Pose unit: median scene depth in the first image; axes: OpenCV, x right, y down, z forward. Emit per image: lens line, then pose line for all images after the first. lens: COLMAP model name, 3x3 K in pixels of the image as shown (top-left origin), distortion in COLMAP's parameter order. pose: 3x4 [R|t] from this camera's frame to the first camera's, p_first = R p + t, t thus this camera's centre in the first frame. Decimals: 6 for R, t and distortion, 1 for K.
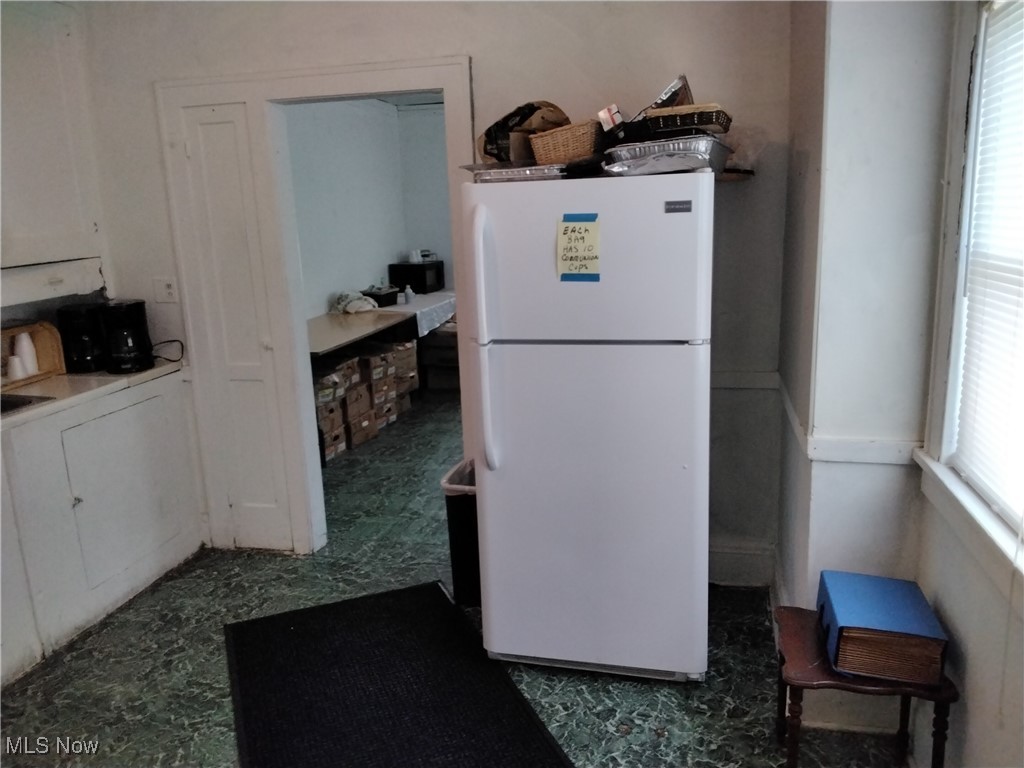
lens RADIAL K [[781.5, 0, 512.5], [0, 781.5, 385.7], [0, 0, 1]] dist [0.004375, -0.051175]
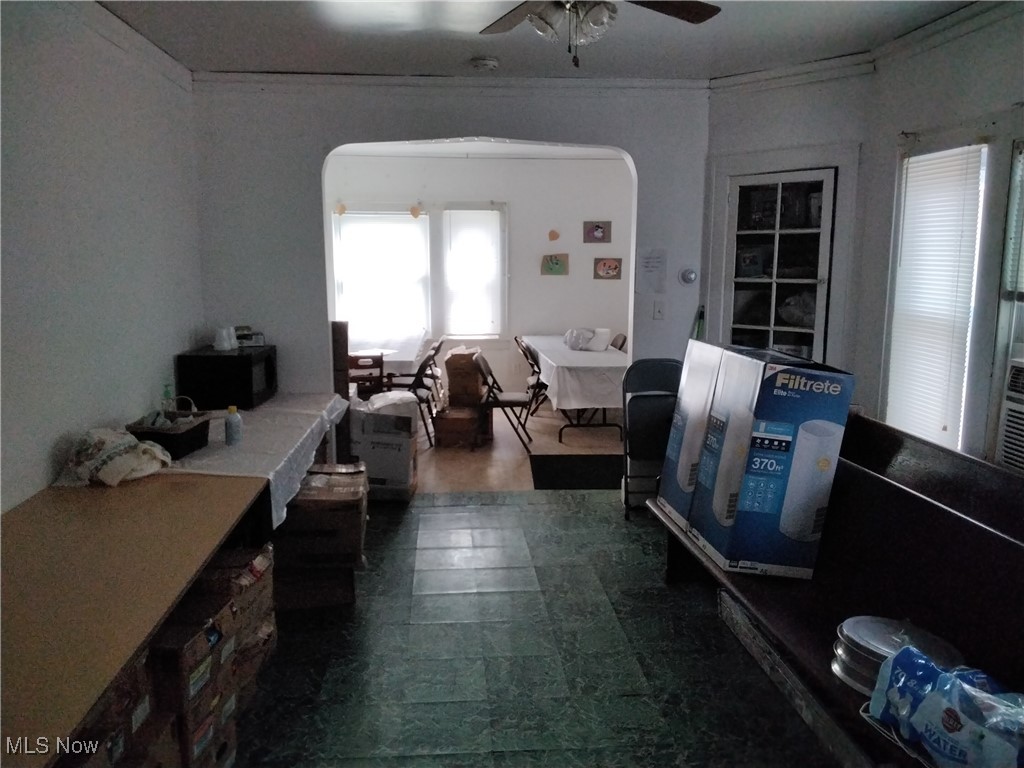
lens RADIAL K [[781.5, 0, 512.9], [0, 781.5, 380.1], [0, 0, 1]] dist [0.004375, -0.051175]
pose [[0.951571, -0.006940, 0.307349, -0.123632], [0.029350, 0.997229, -0.068351, -0.112457], [-0.306024, 0.074062, 0.949139, 0.505101]]
